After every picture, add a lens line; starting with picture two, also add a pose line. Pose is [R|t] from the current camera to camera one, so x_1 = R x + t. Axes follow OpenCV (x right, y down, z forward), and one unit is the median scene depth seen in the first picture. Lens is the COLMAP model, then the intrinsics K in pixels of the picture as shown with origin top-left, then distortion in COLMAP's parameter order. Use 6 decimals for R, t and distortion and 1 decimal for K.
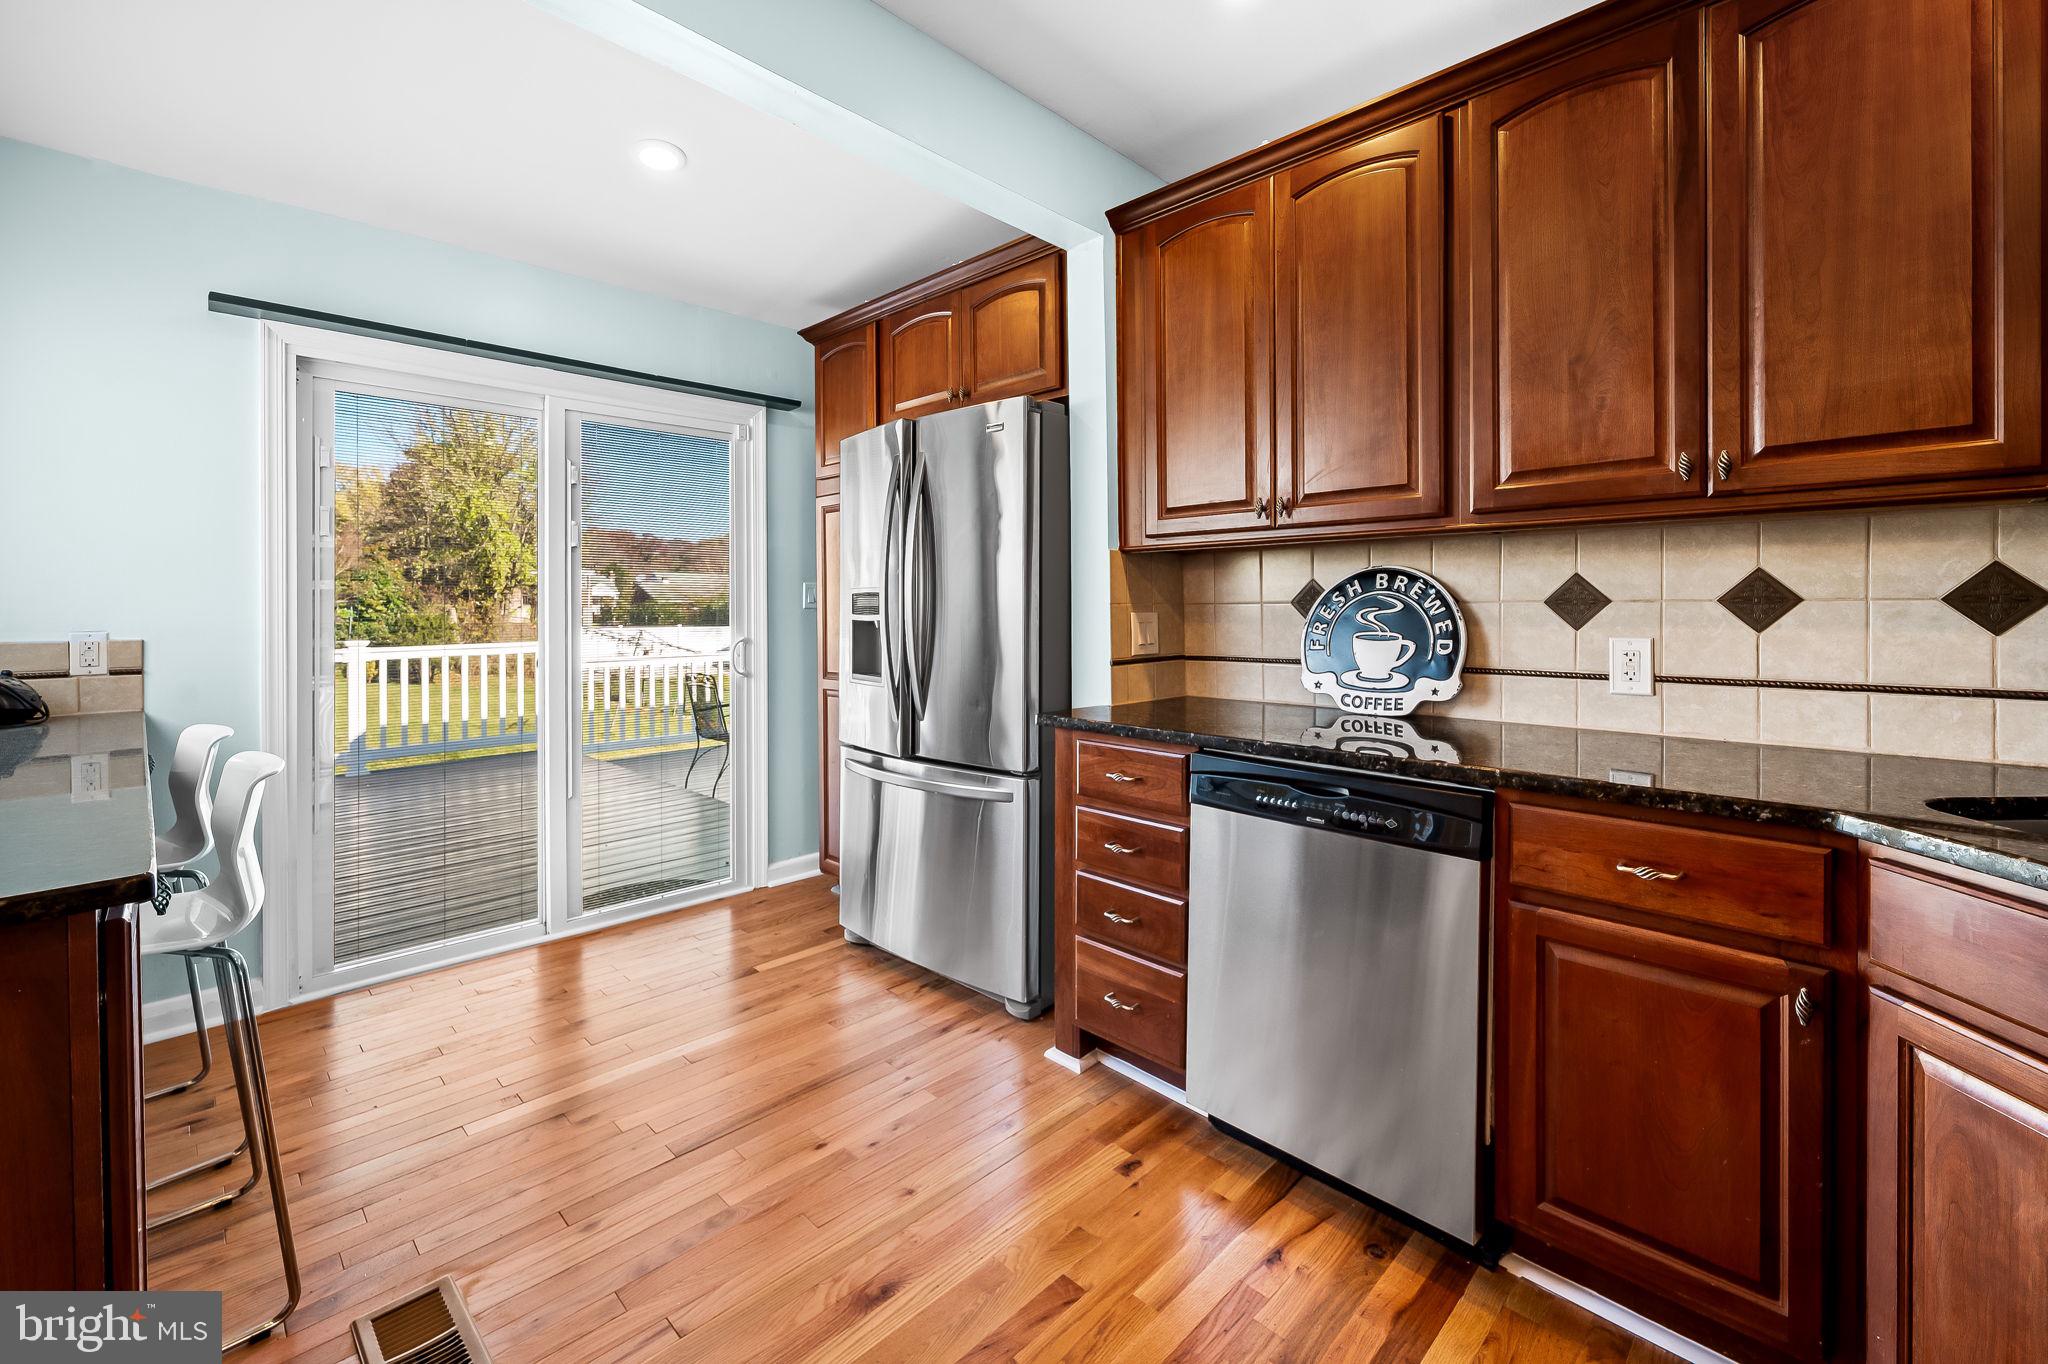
lens RADIAL K [[856.3, 0, 1034.0], [0, 856.3, 608.0], [0, 0, 1]] dist [-0.001107, -0.000119]
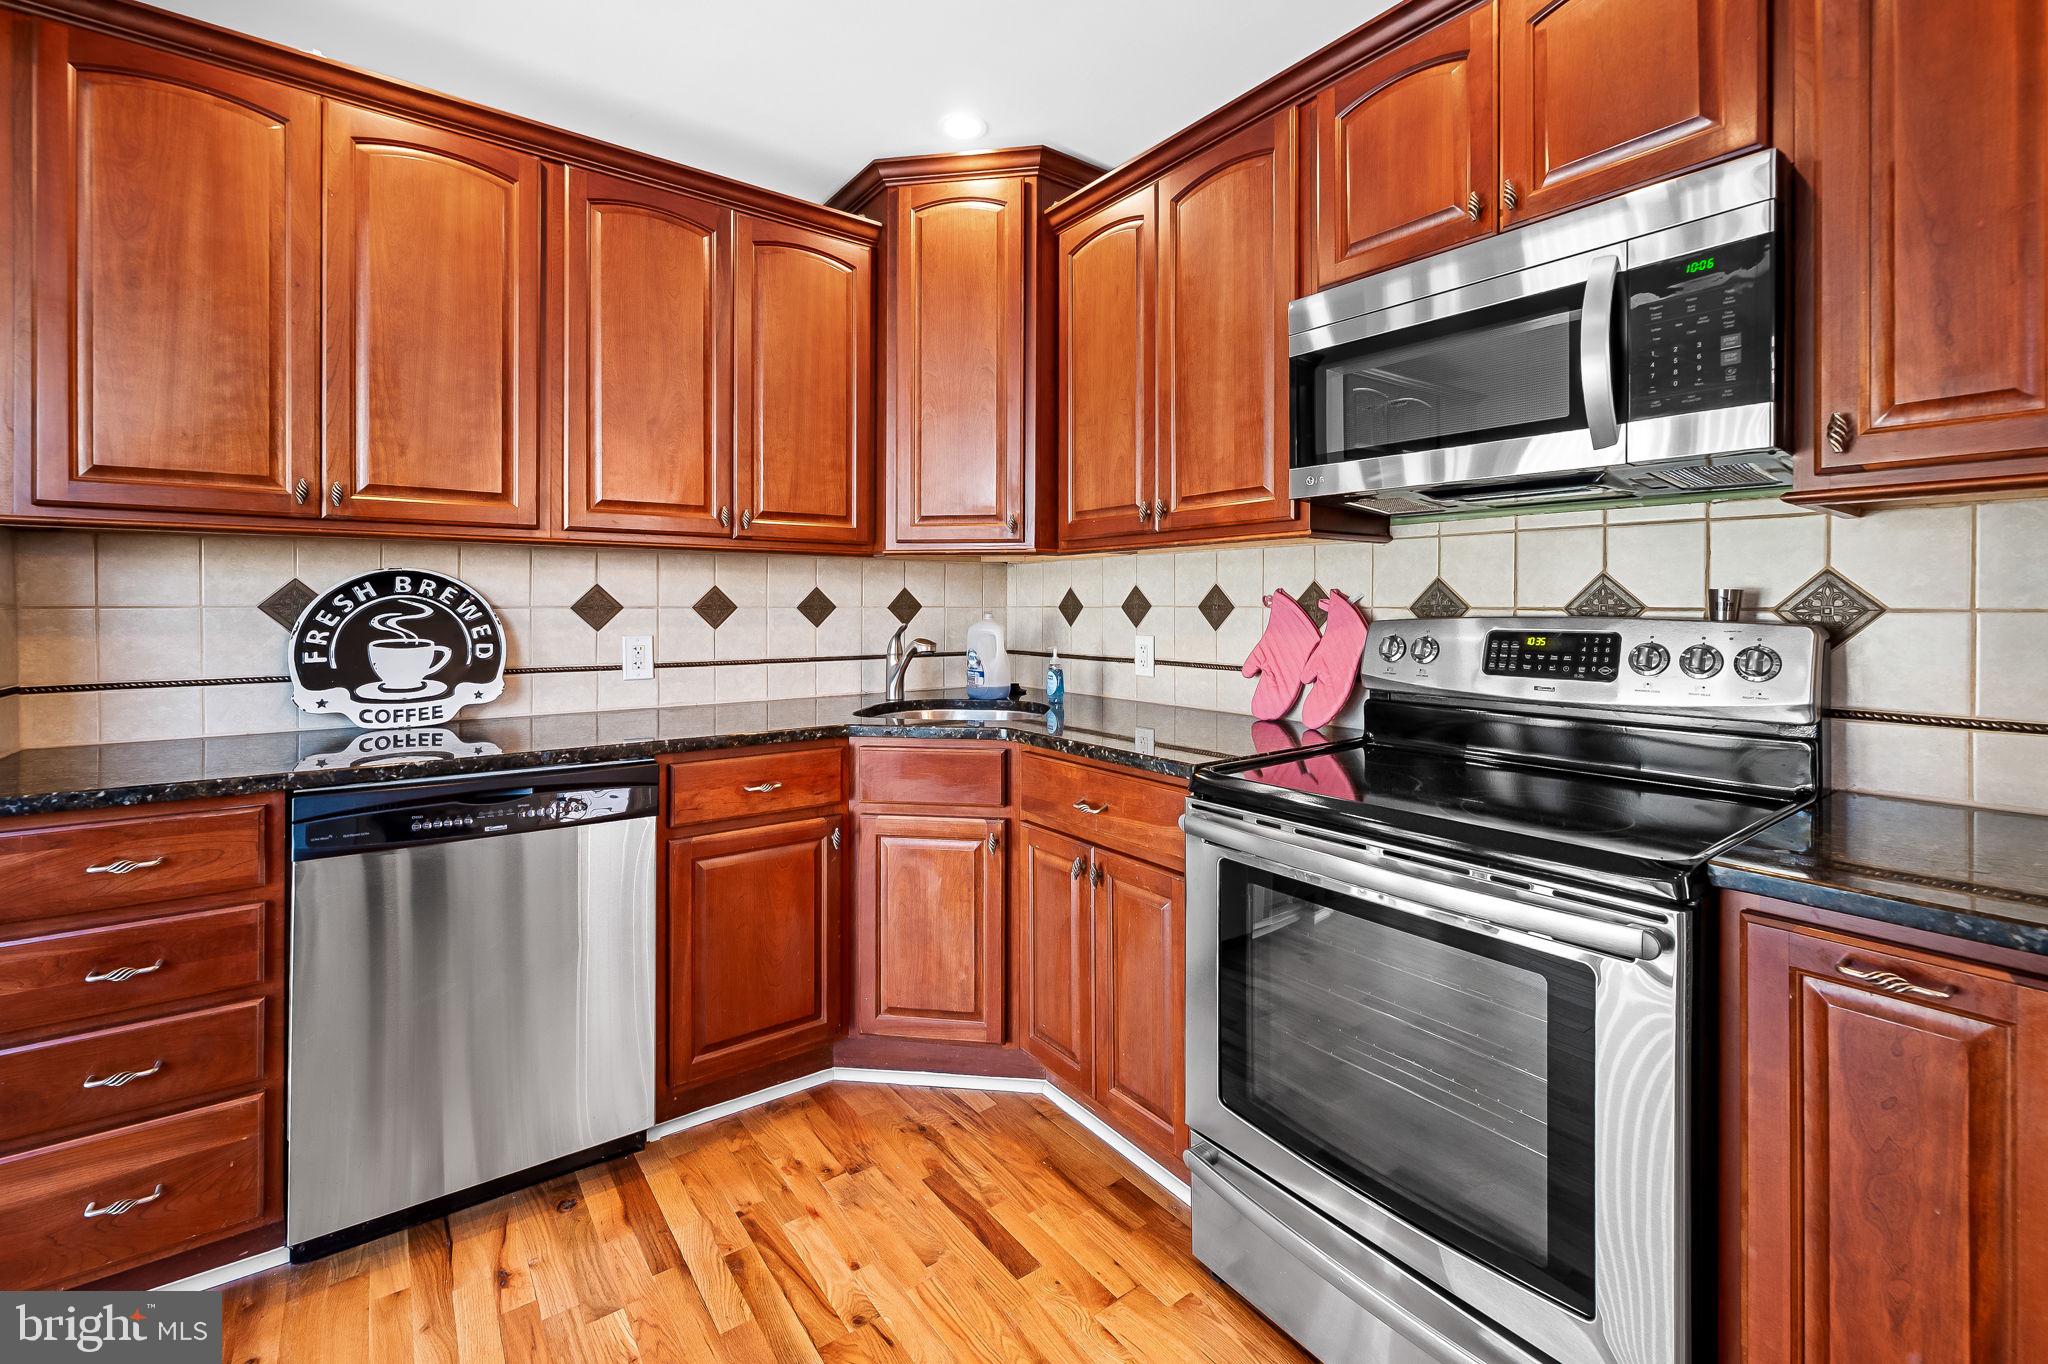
lens RADIAL K [[856.3, 0, 1034.0], [0, 856.3, 608.0], [0, 0, 1]] dist [-0.001107, -0.000119]
pose [[0.144339, 0.003259, 0.989523, -0.488382], [-0.000172, 0.999995, -0.003268, -0.003168], [-0.989528, 0.000302, 0.144338, 0.209921]]
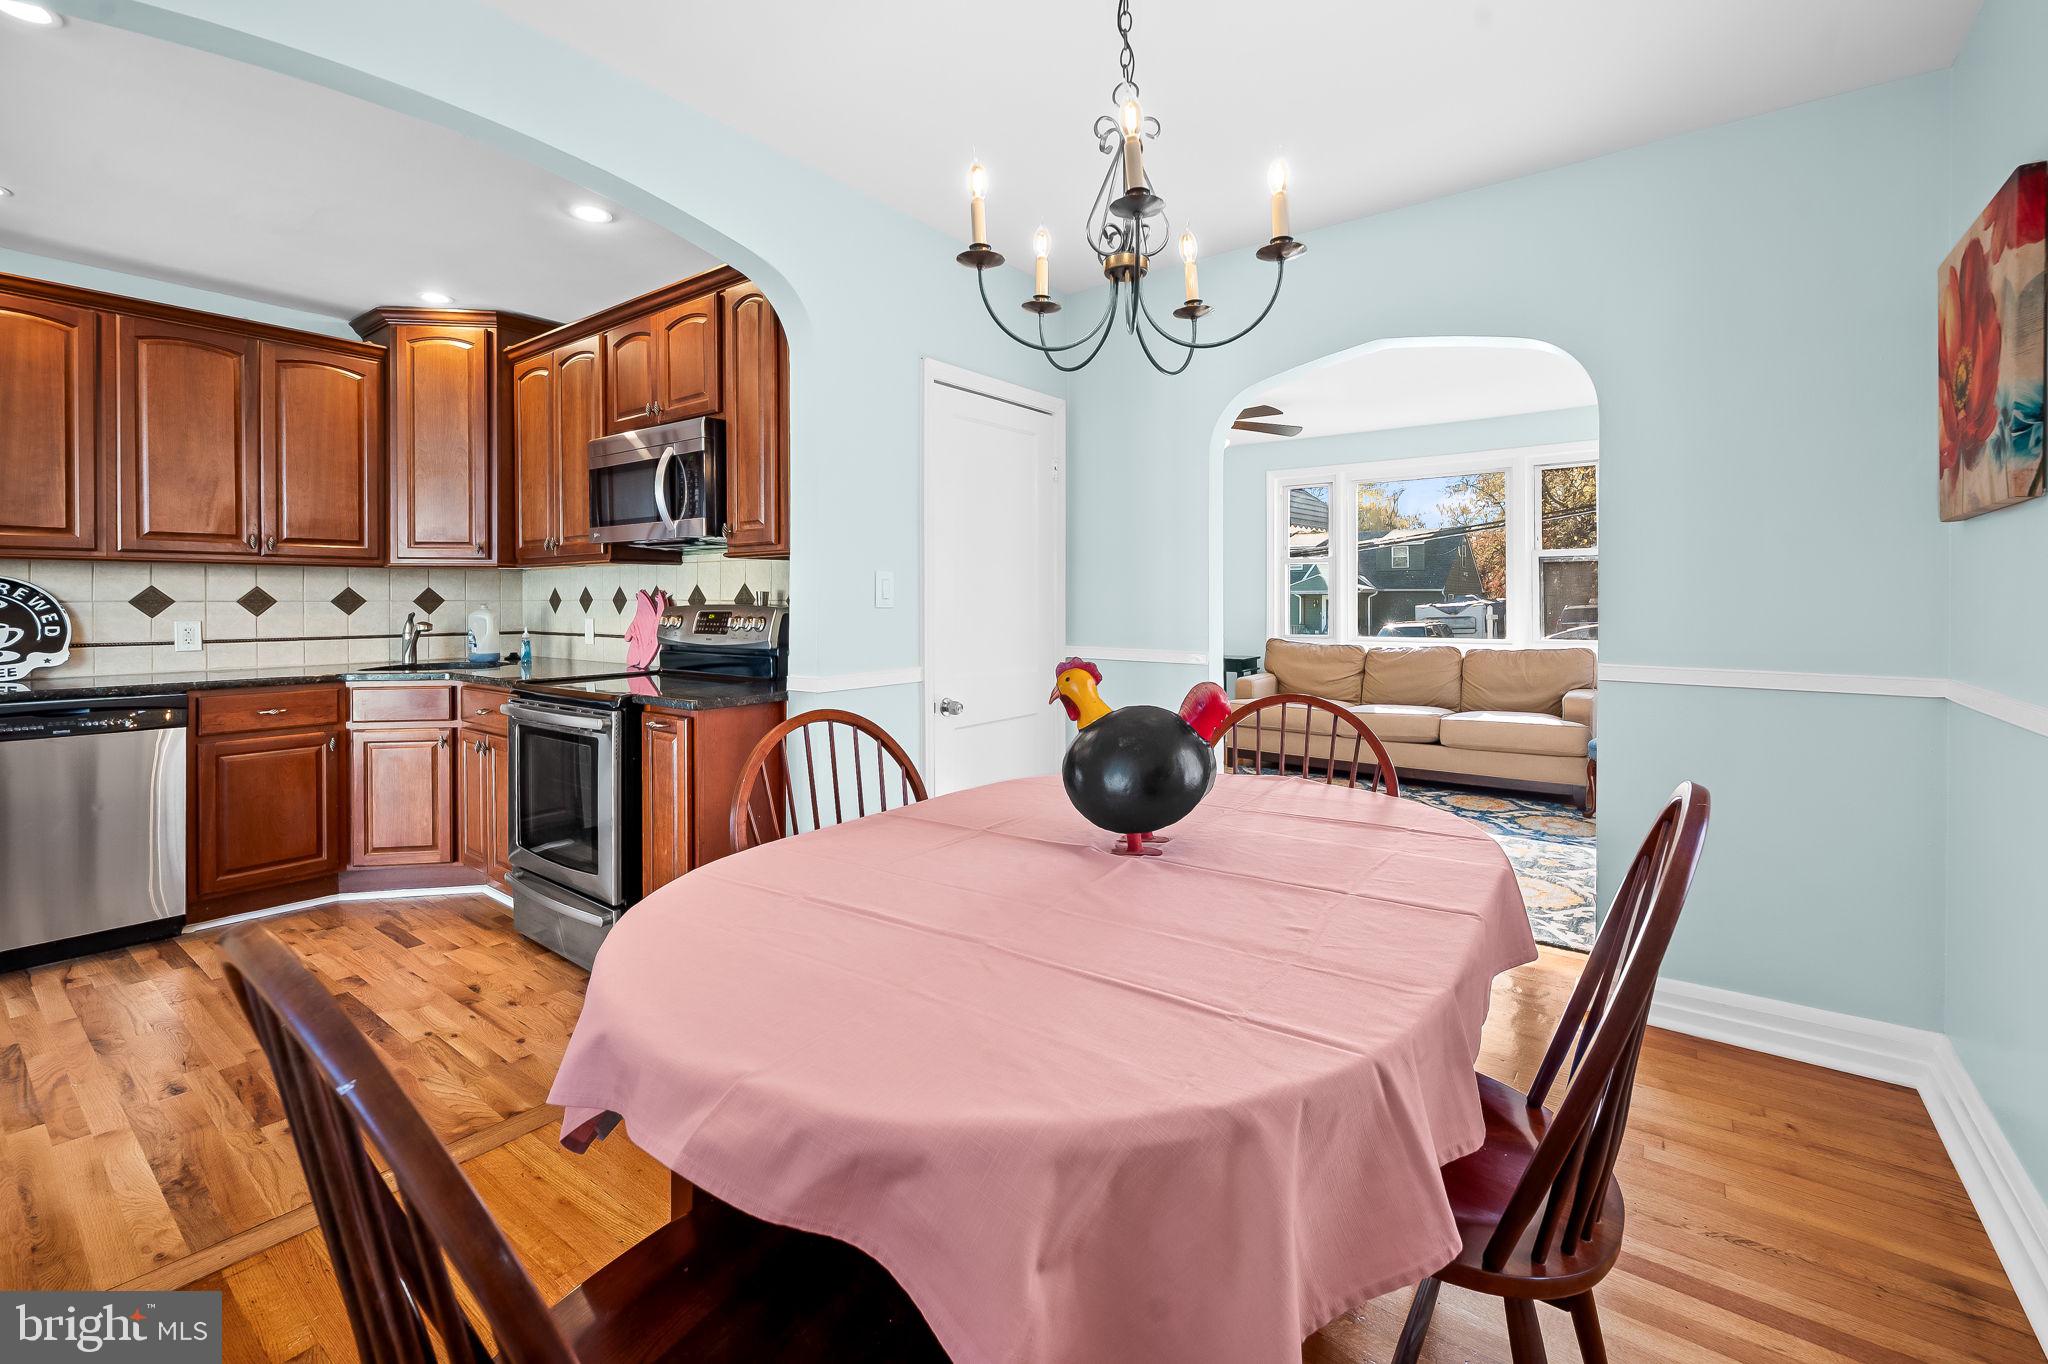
lens RADIAL K [[856.4, 0, 1035.6], [0, 856.4, 605.6], [0, 0, 1]] dist [-0.001314, 0.000389]
pose [[-0.137128, -0.002166, 0.990551, -1.383439], [0.003038, 0.999992, 0.002607, 0.001408], [-0.990549, 0.003366, -0.137121, -0.573925]]
